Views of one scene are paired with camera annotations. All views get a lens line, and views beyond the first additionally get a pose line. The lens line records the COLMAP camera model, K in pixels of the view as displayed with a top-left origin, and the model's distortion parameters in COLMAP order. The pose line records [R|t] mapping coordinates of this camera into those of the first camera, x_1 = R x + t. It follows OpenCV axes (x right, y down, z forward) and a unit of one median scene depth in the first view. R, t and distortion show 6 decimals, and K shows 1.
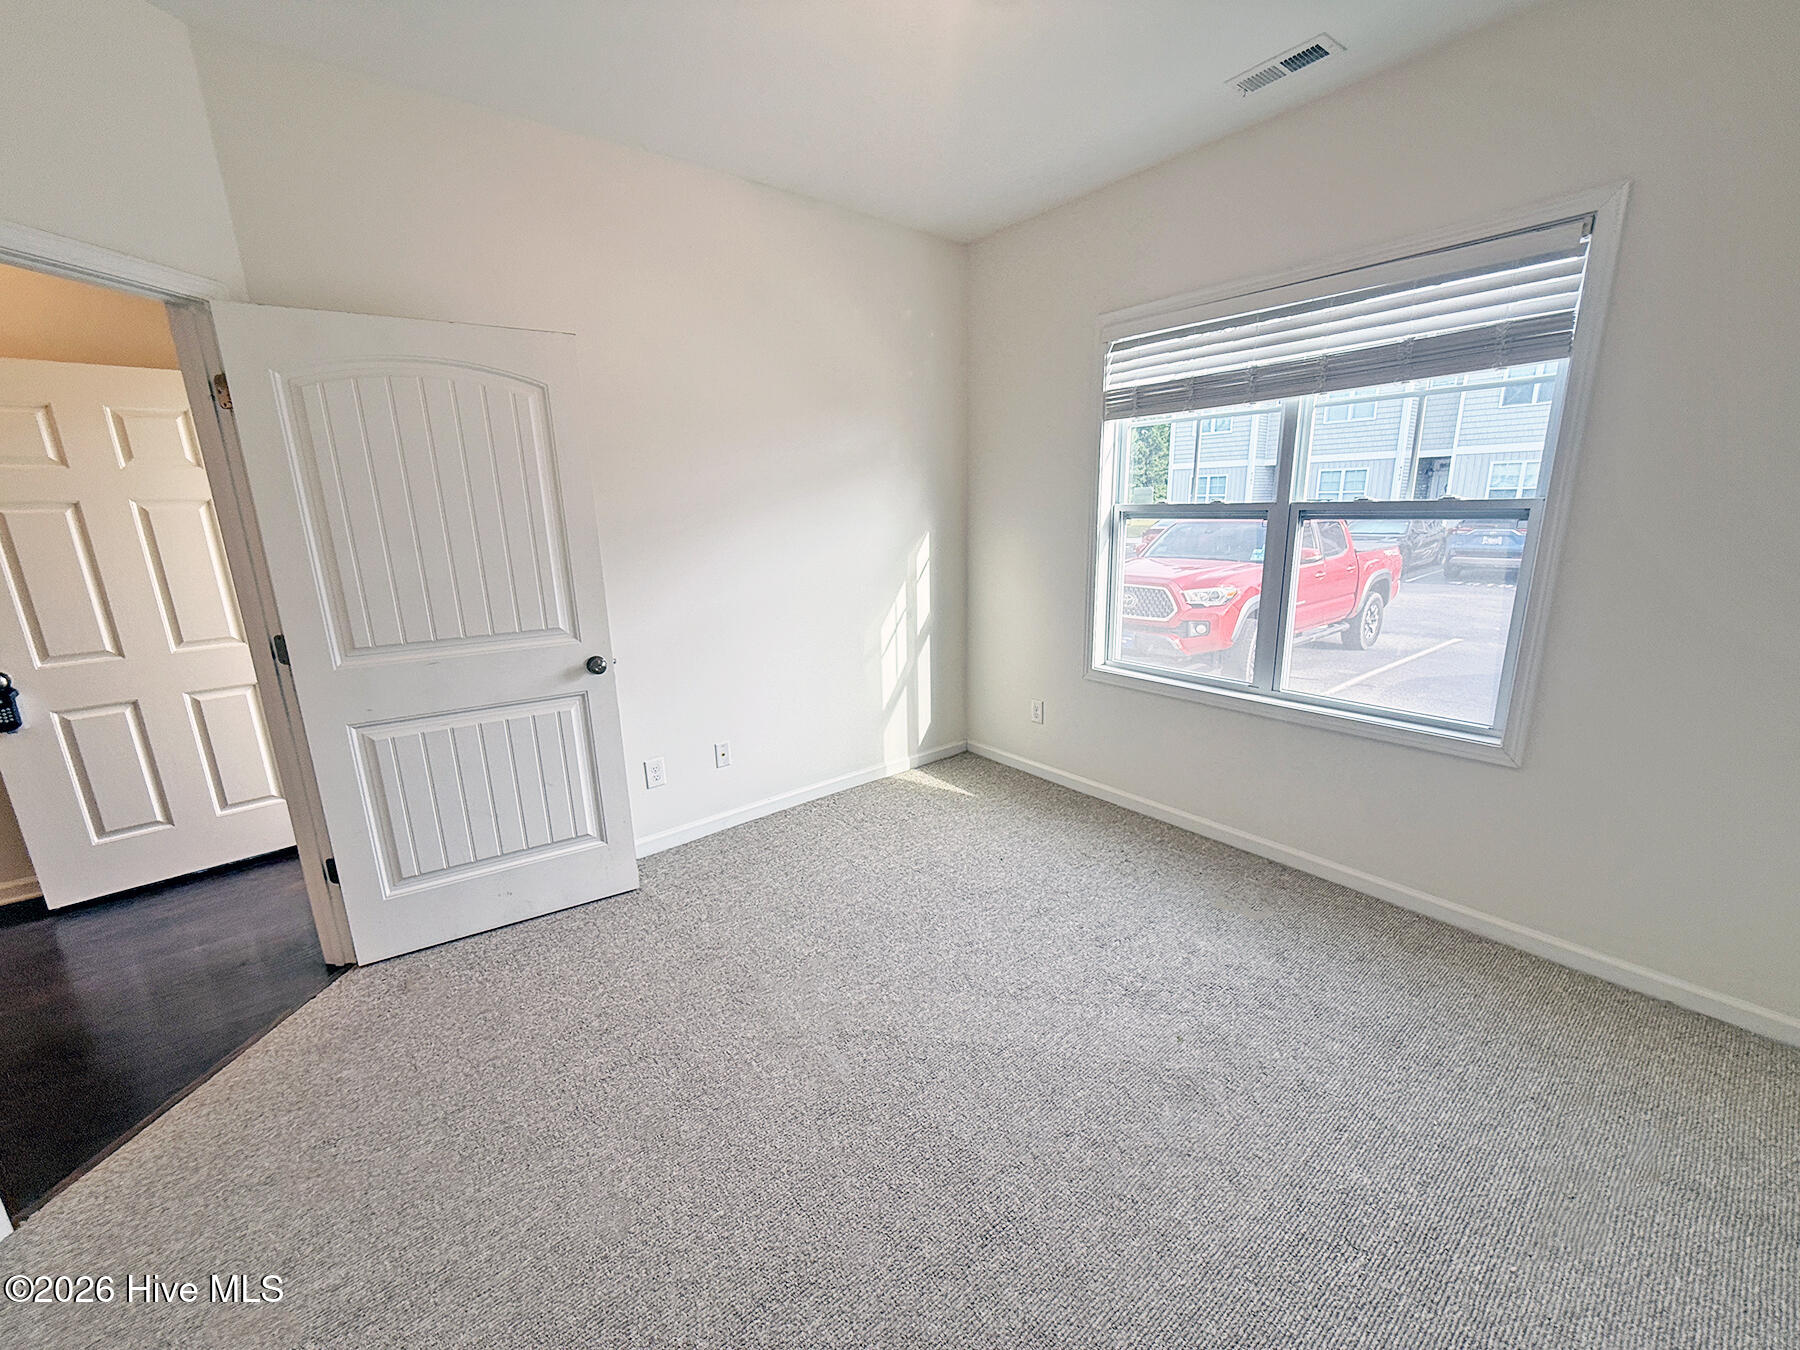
lens RADIAL K [[718.3, 0, 900.0], [0, 718.3, 675.0], [0, 0, 1]] dist [0.002968, 0.000027]
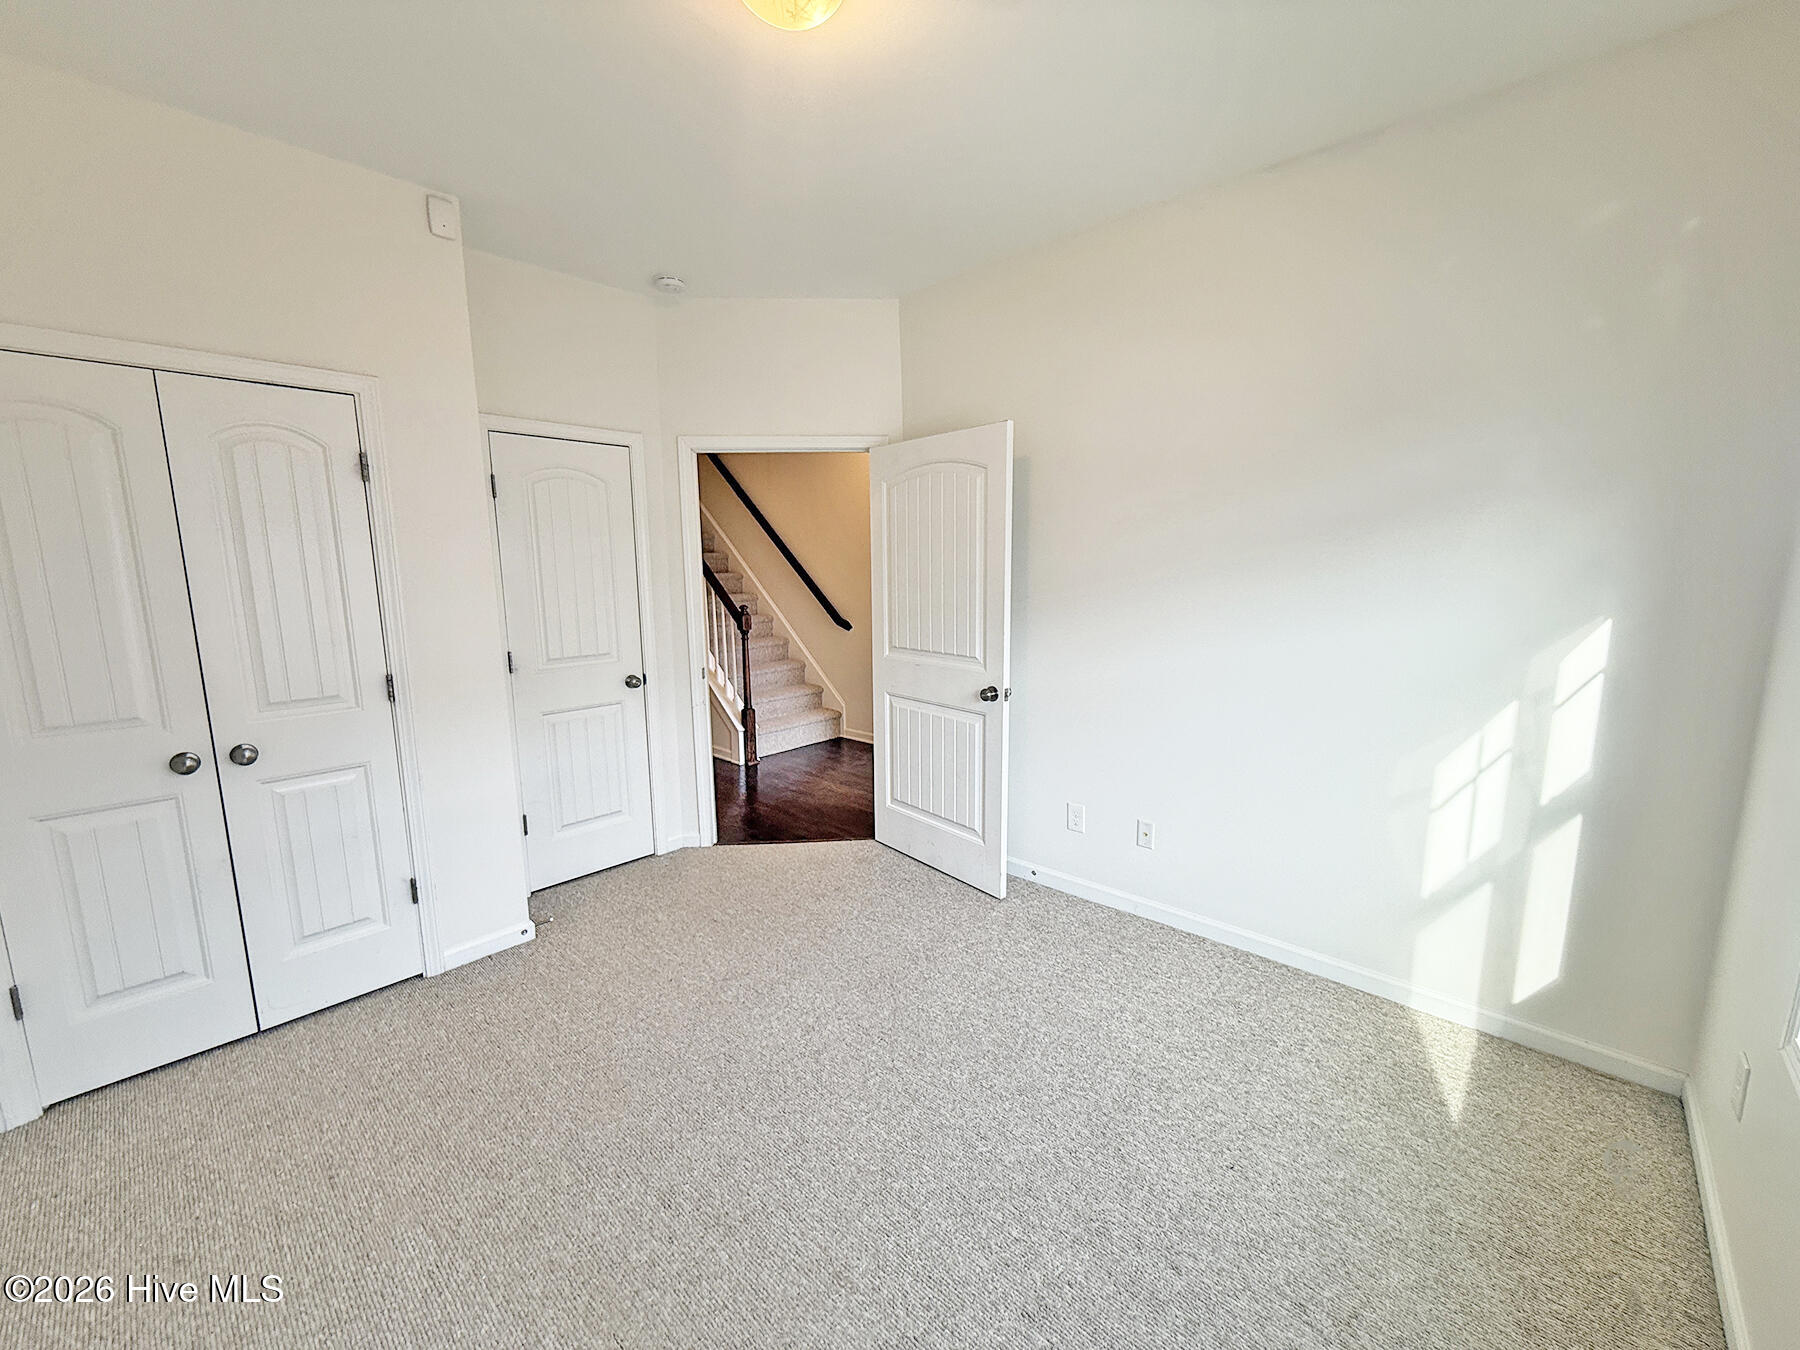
lens RADIAL K [[718.3, 0, 900.0], [0, 718.3, 675.0], [0, 0, 1]] dist [0.002968, 0.000027]
pose [[0.146177, 0.174505, -0.973746, 0.531228], [-0.228289, 0.963701, 0.138434, -0.131161], [0.962557, 0.202060, 0.180708, 0.485819]]
